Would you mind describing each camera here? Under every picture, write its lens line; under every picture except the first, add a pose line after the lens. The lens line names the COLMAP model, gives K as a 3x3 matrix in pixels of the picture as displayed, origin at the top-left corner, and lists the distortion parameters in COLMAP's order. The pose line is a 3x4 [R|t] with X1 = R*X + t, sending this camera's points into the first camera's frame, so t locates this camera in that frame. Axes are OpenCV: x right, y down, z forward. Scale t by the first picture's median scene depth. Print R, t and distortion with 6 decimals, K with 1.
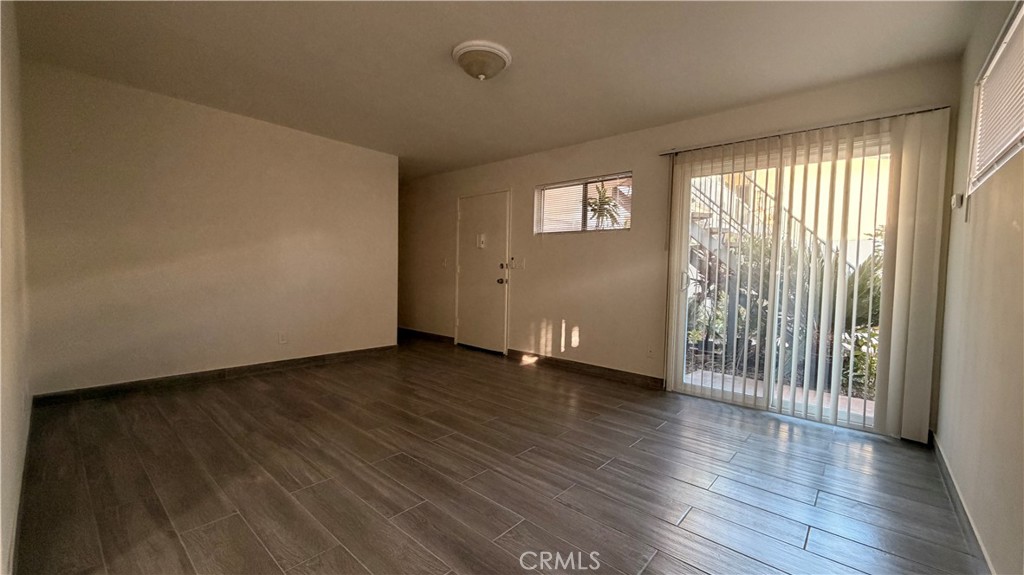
lens RADIAL K [[408.1, 0, 510.7], [0, 408.1, 288.2], [0, 0, 1]] dist [0.002610, 0.000377]
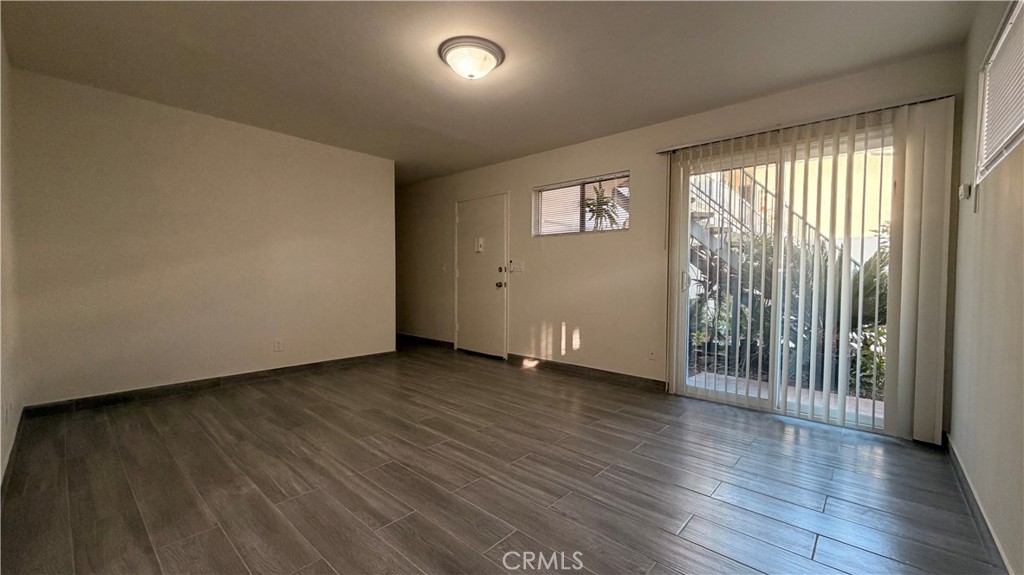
lens RADIAL K [[408.1, 0, 511.4], [0, 408.1, 288.1], [0, 0, 1]] dist [0.002610, 0.000377]
pose [[0.999850, -0.014910, -0.008829, 0.023852], [0.014786, 0.999793, -0.013993, 0.009153], [0.009035, 0.013860, 0.999863, 0.024434]]
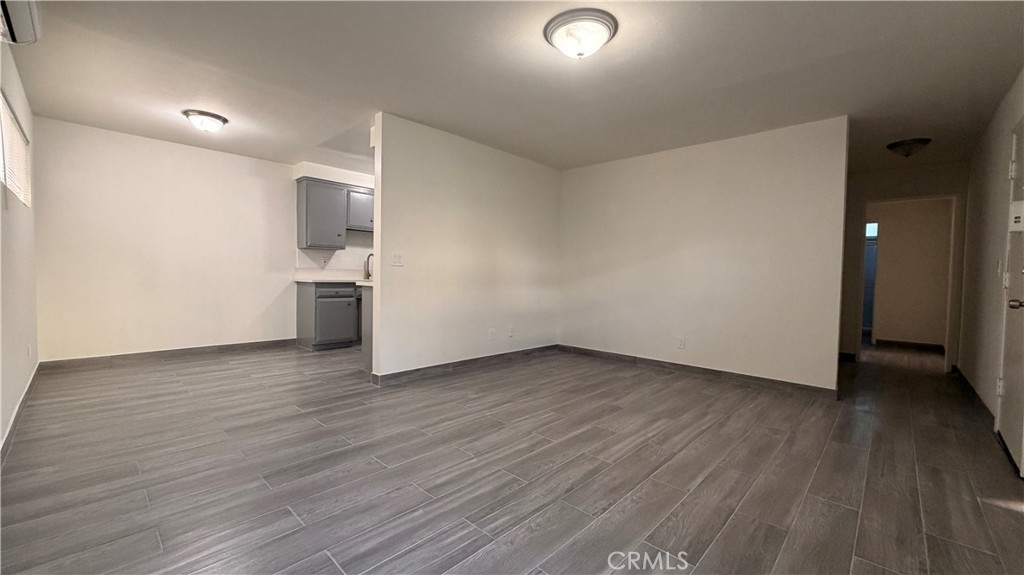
lens RADIAL K [[408.1, 0, 509.0], [0, 408.1, 289.8], [0, 0, 1]] dist [0.002610, 0.000377]
pose [[-0.038442, 0.011311, -0.999197, 0.797895], [-0.067472, 0.997625, 0.013889, -0.003729], [0.996980, 0.067951, -0.037587, 0.885902]]
